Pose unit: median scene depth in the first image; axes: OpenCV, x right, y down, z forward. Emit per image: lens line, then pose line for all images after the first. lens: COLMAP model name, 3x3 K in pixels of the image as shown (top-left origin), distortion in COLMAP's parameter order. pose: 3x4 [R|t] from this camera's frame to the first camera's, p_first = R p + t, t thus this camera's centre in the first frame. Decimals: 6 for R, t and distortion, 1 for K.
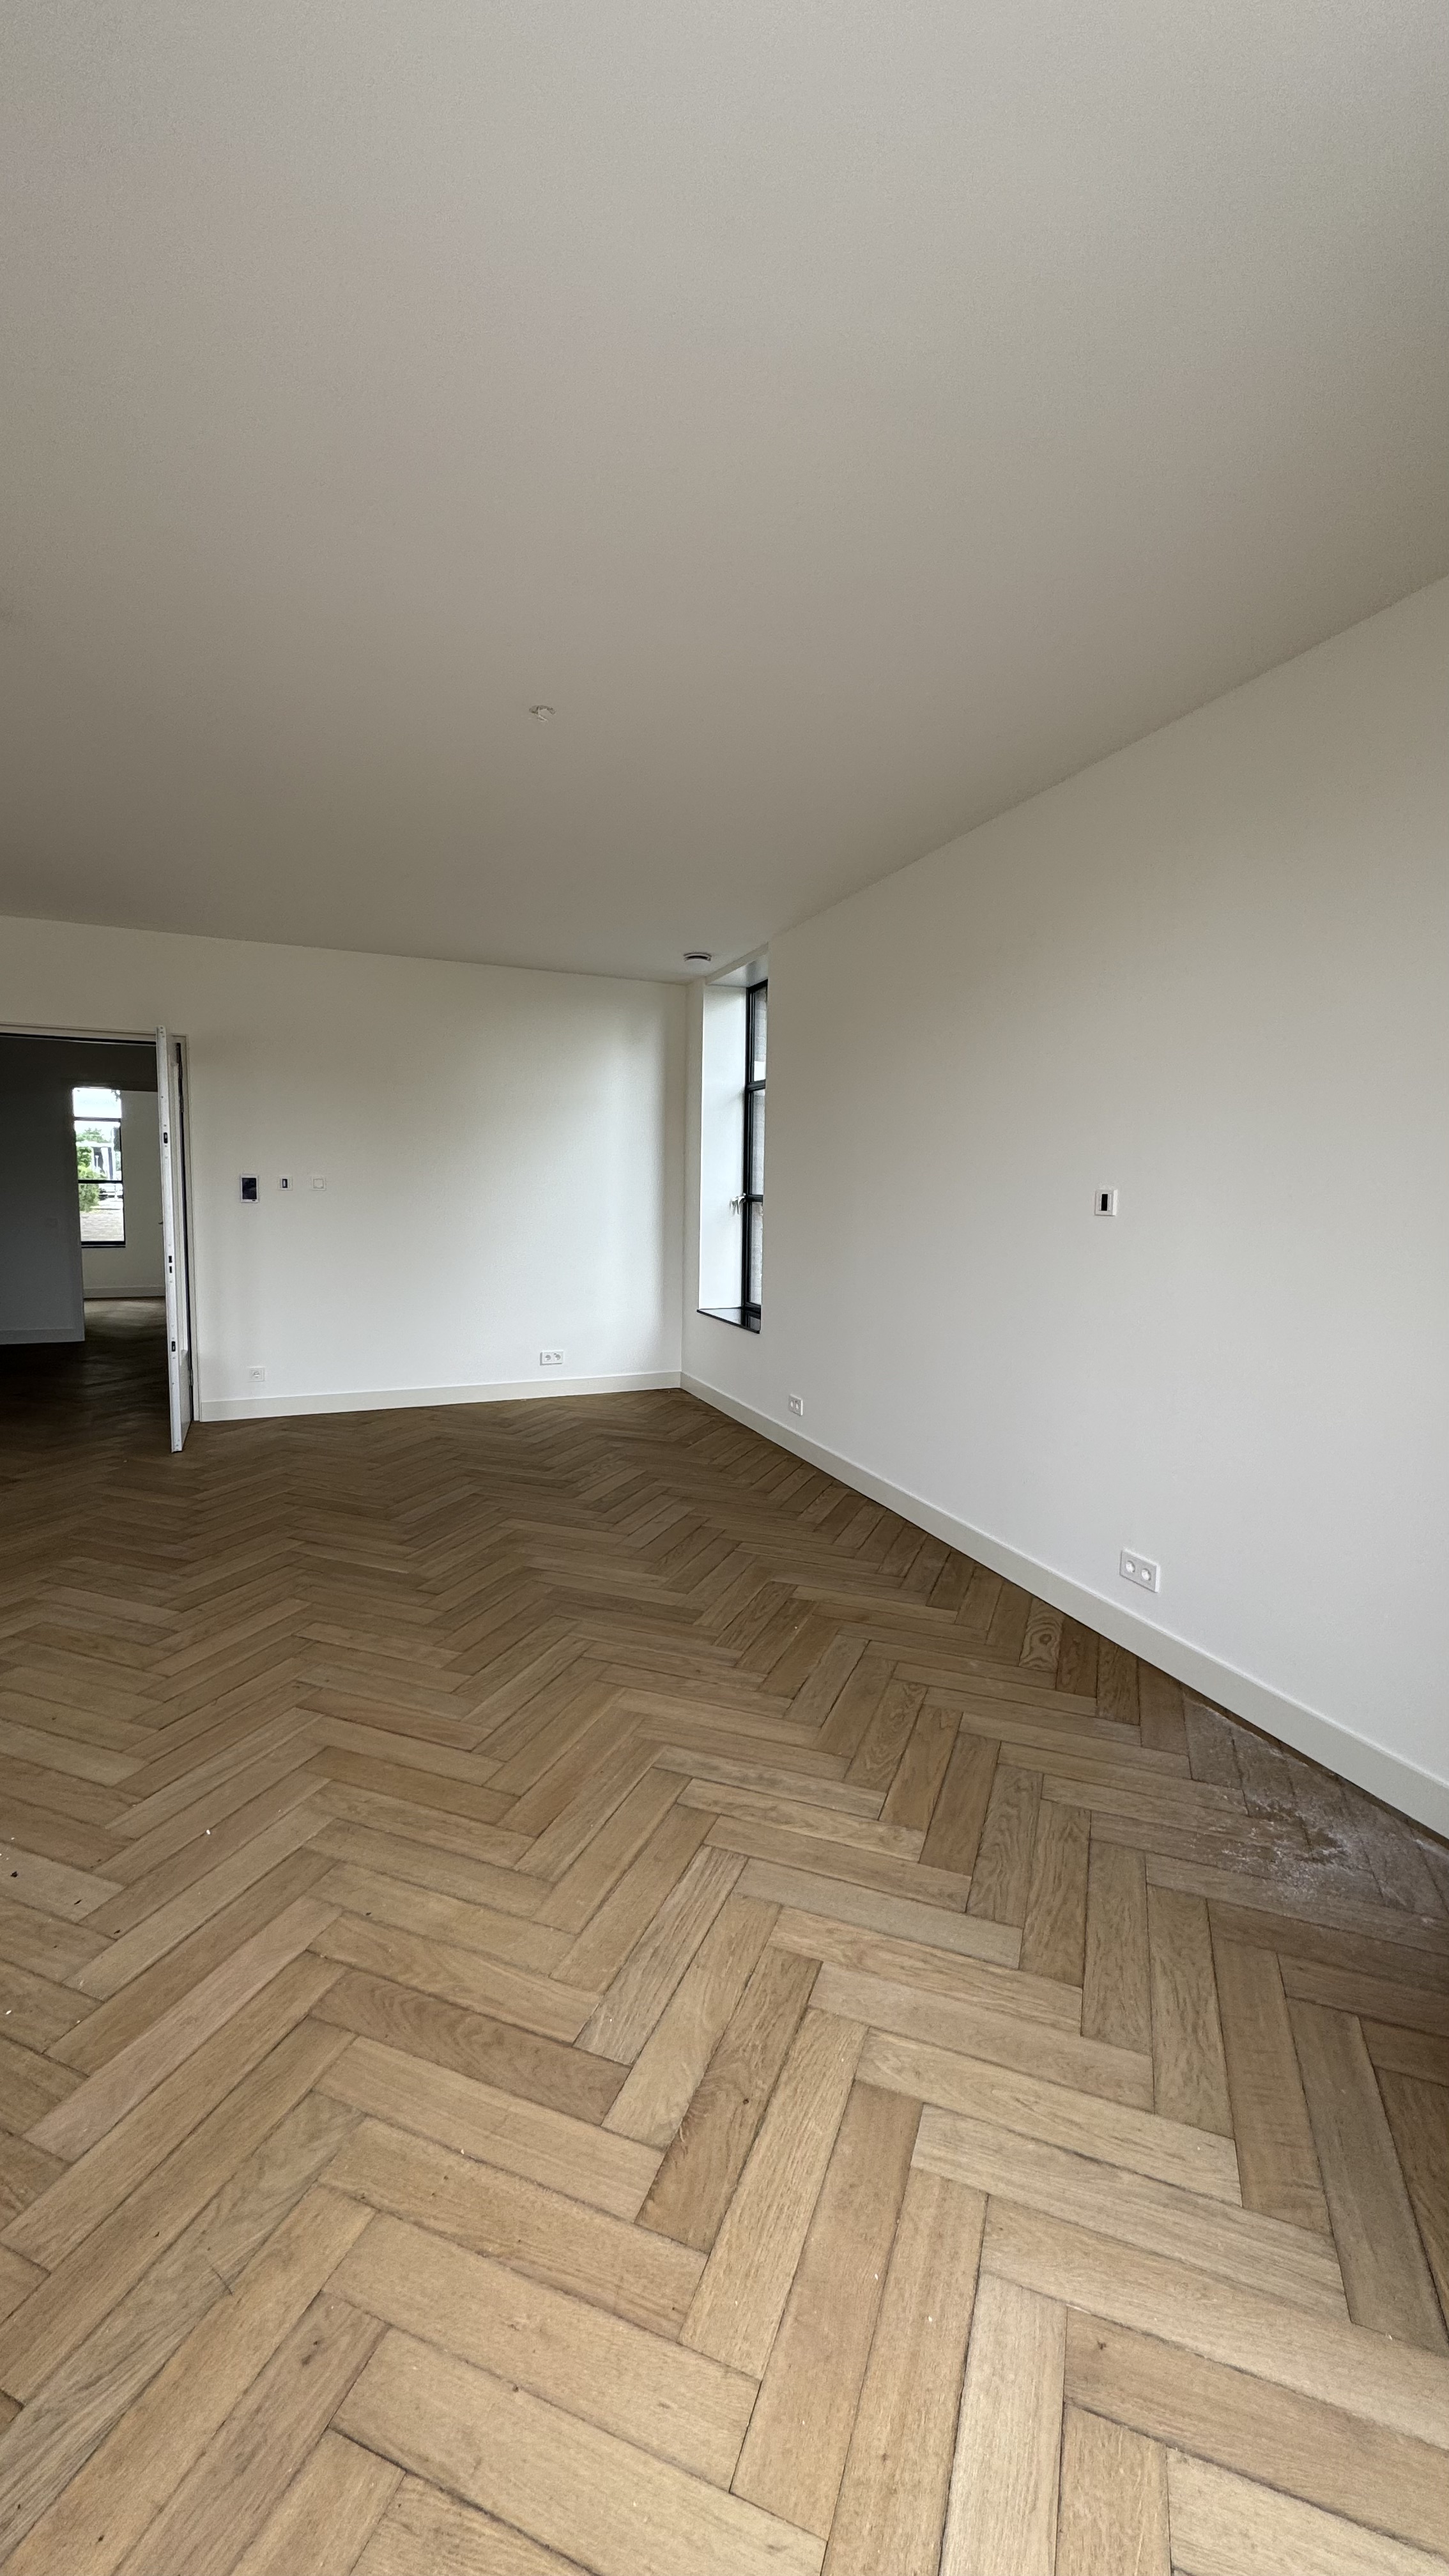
lens RADIAL K [[1018.3, 0, 727.5], [0, 1018.3, 1289.6], [0, 0, 1]] dist [-0.002536, 0.000157]
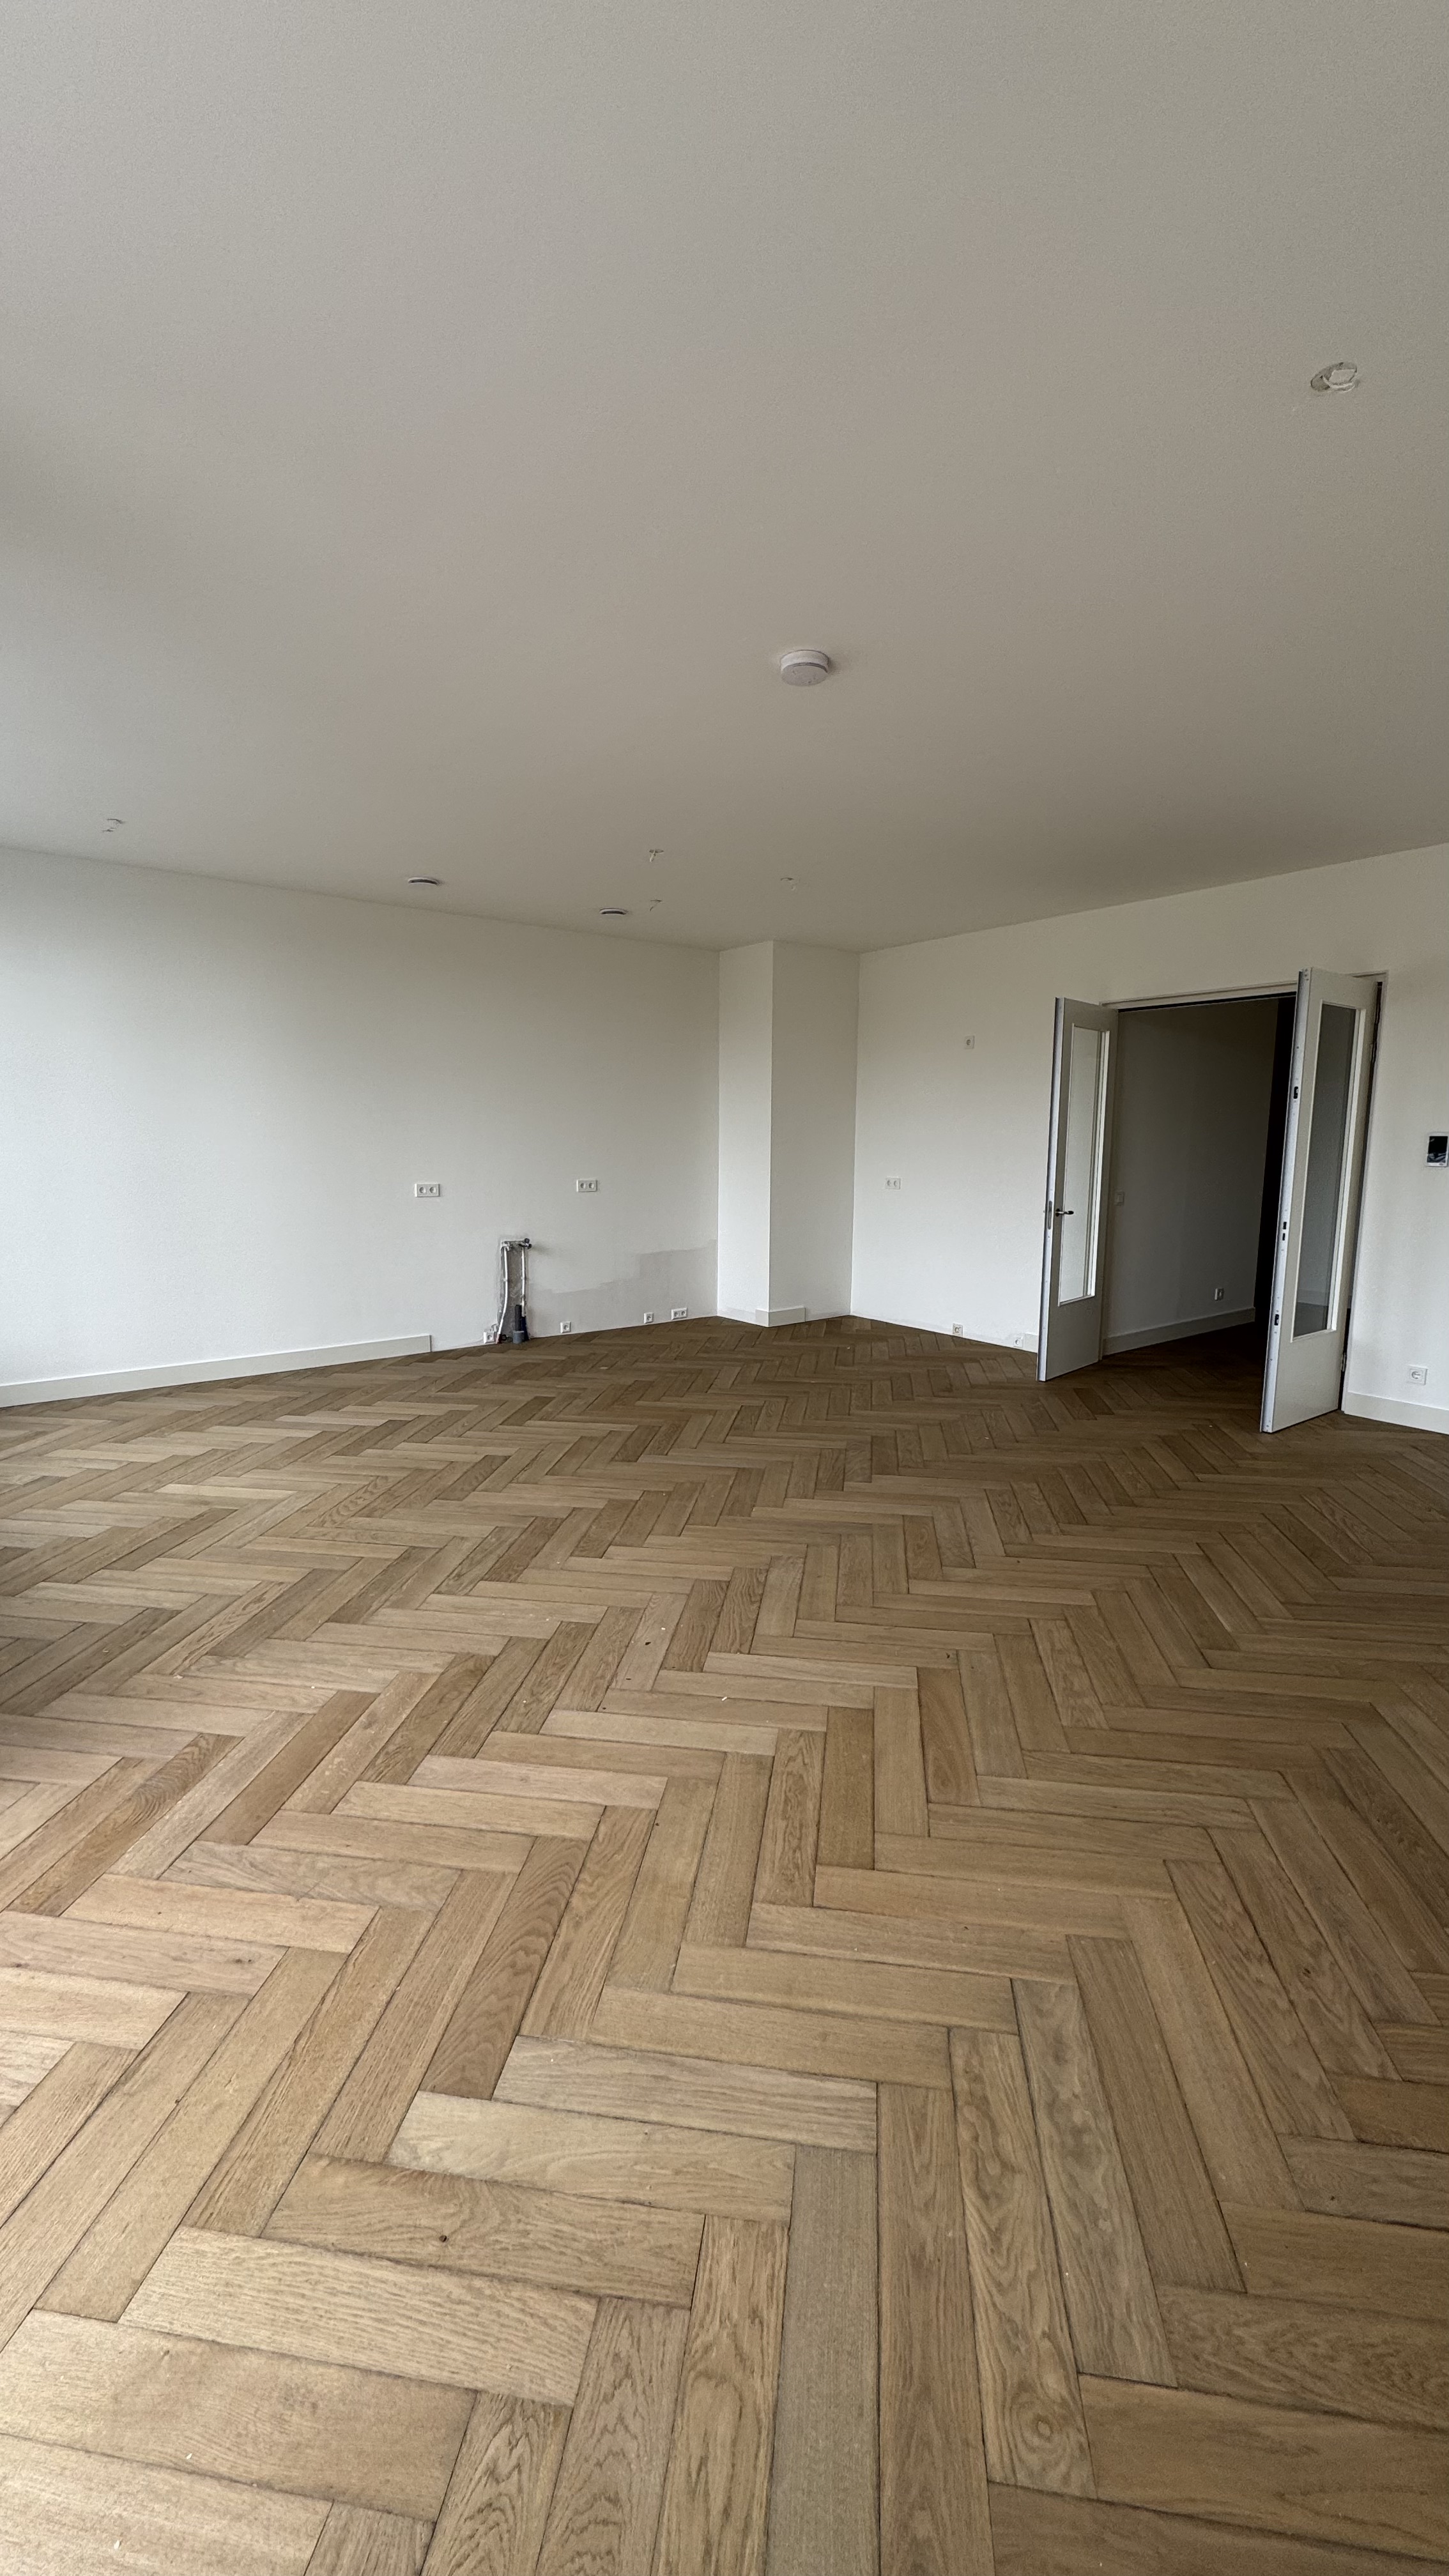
lens RADIAL K [[1018.3, 0, 730.7], [0, 1018.3, 1291.6], [0, 0, 1]] dist [-0.002536, 0.000157]
pose [[0.226285, 0.131807, -0.965102, 0.559126], [-0.100952, 0.988640, 0.111352, -0.055296], [0.968816, 0.072232, 0.237020, 0.713405]]
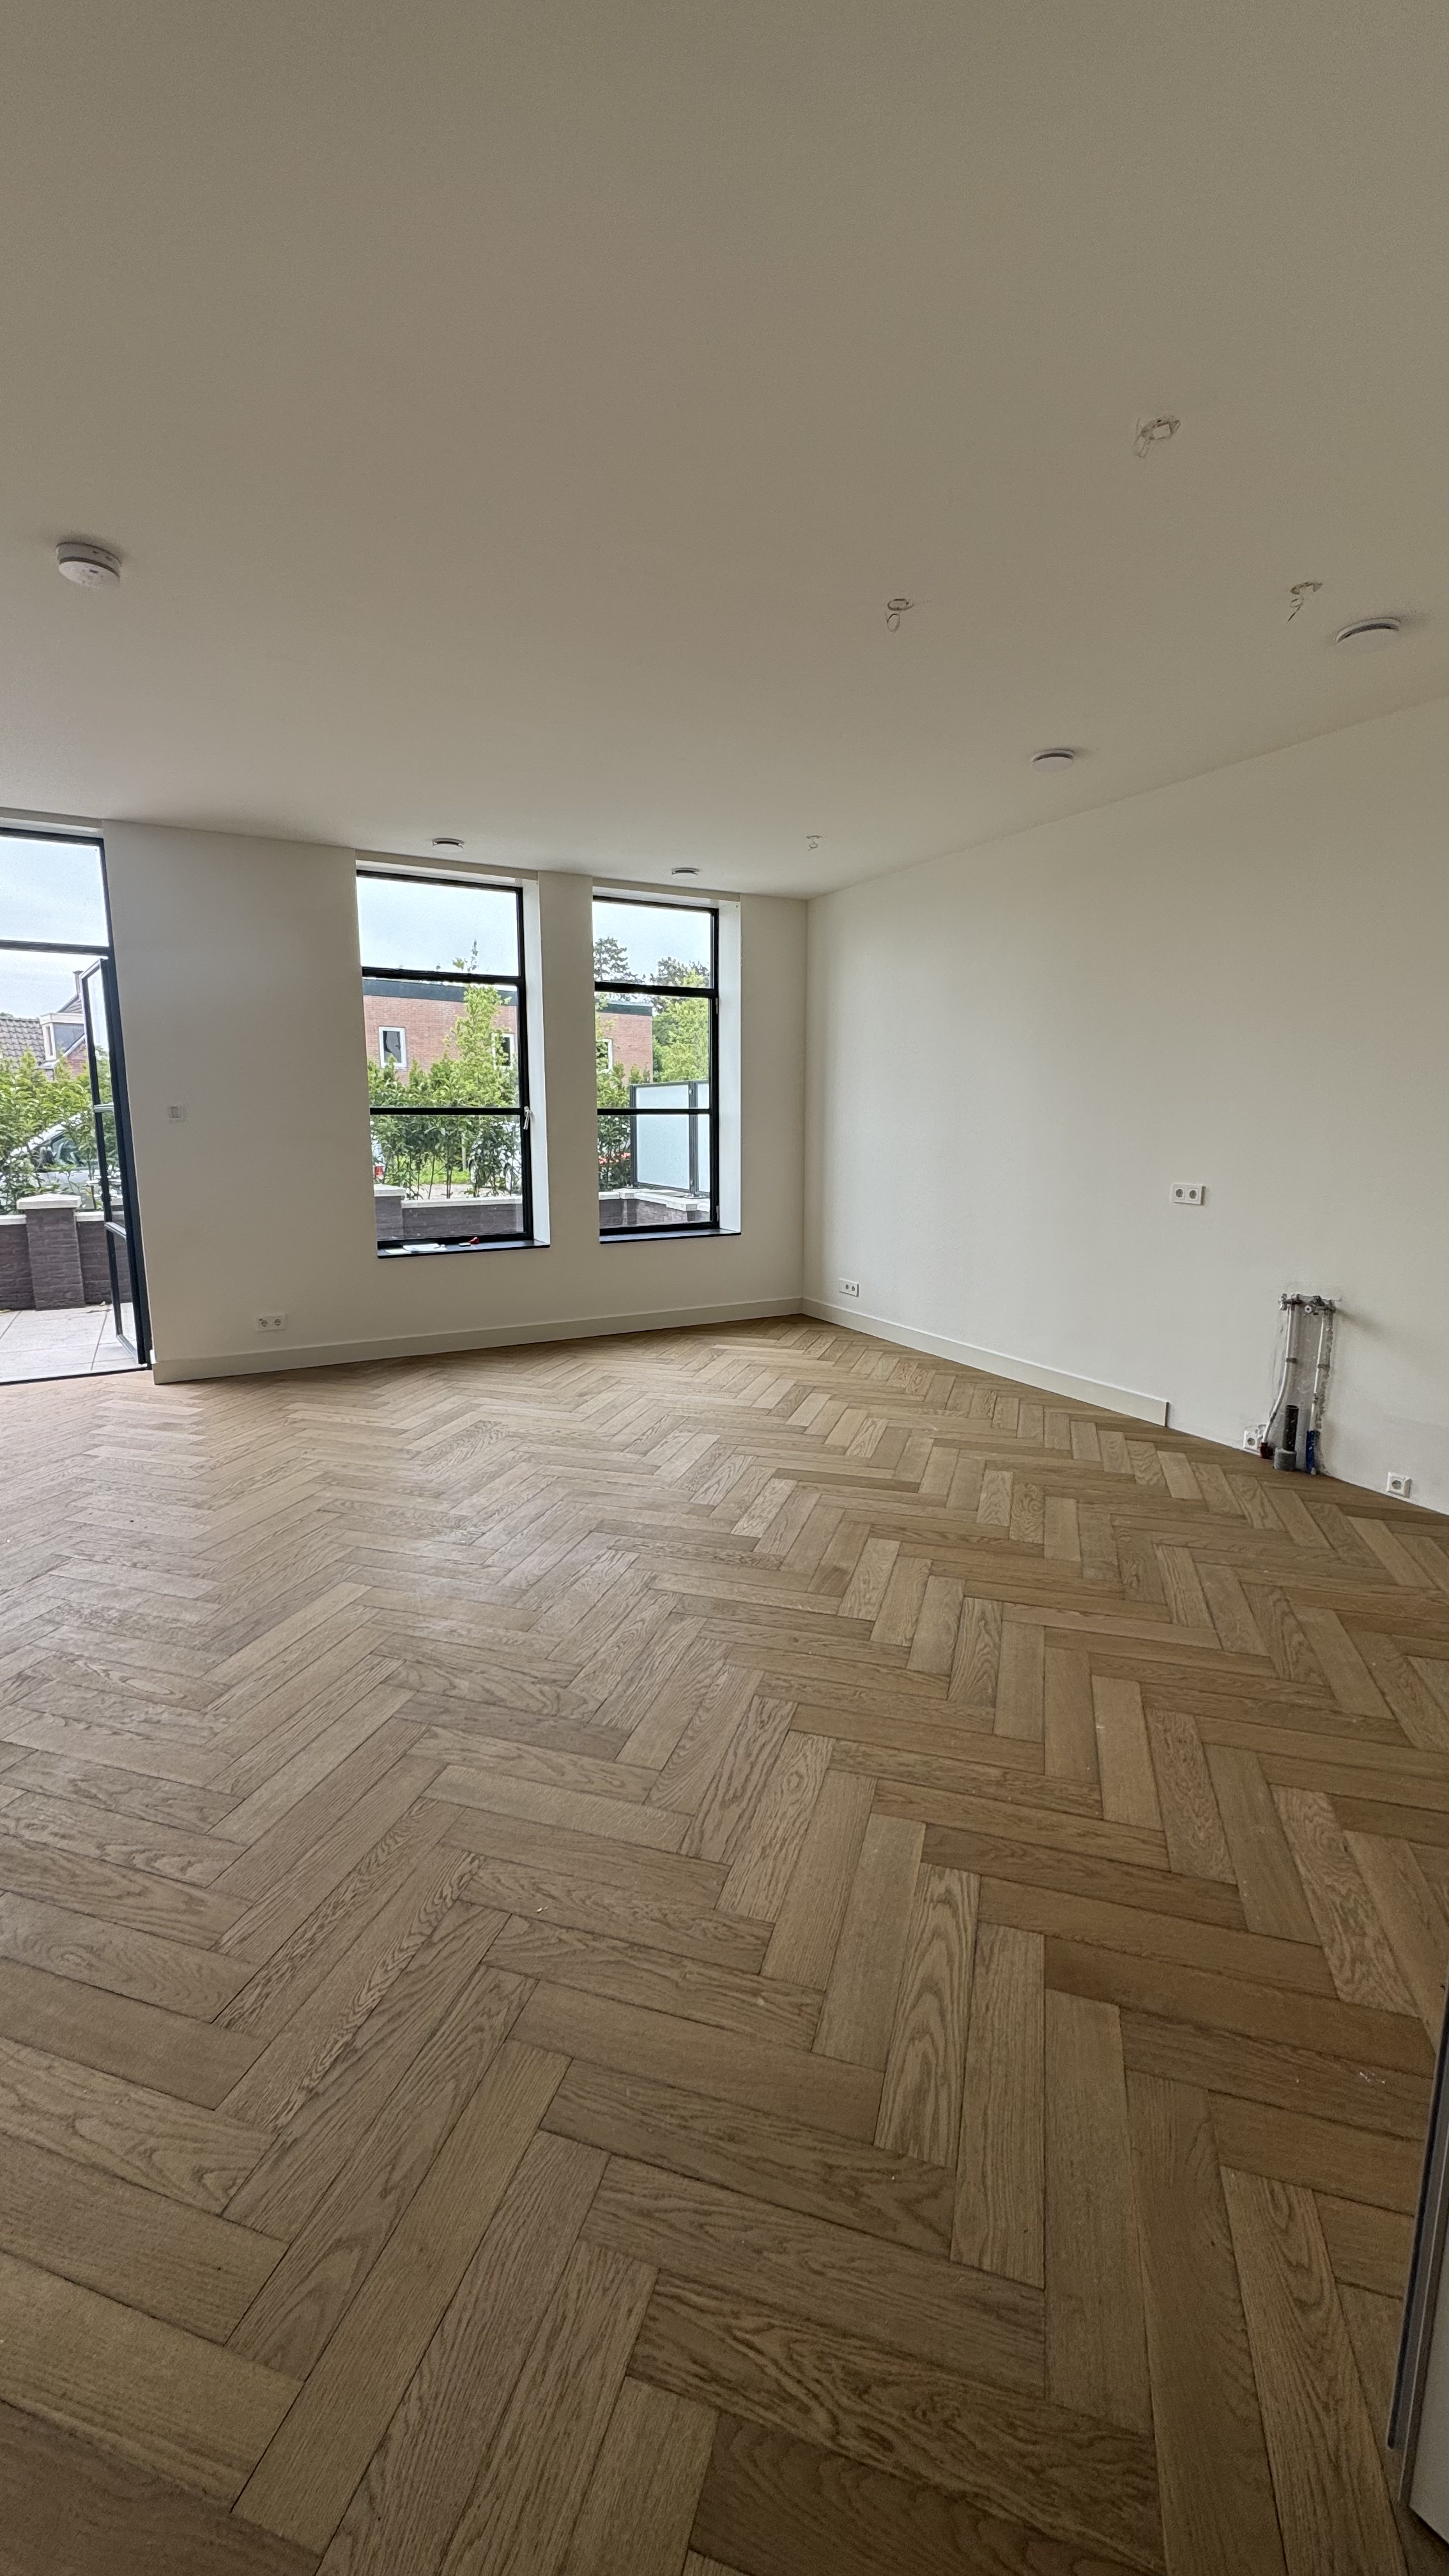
lens RADIAL K [[1018.3, 0, 724.4], [0, 1018.3, 1271.8], [0, 0, 1]] dist [-0.002536, 0.000157]
pose [[-0.996926, -0.006527, -0.078072, -1.522111], [-0.026165, 0.967045, 0.253256, -0.275928], [0.073846, 0.254520, -0.964244, 2.517081]]
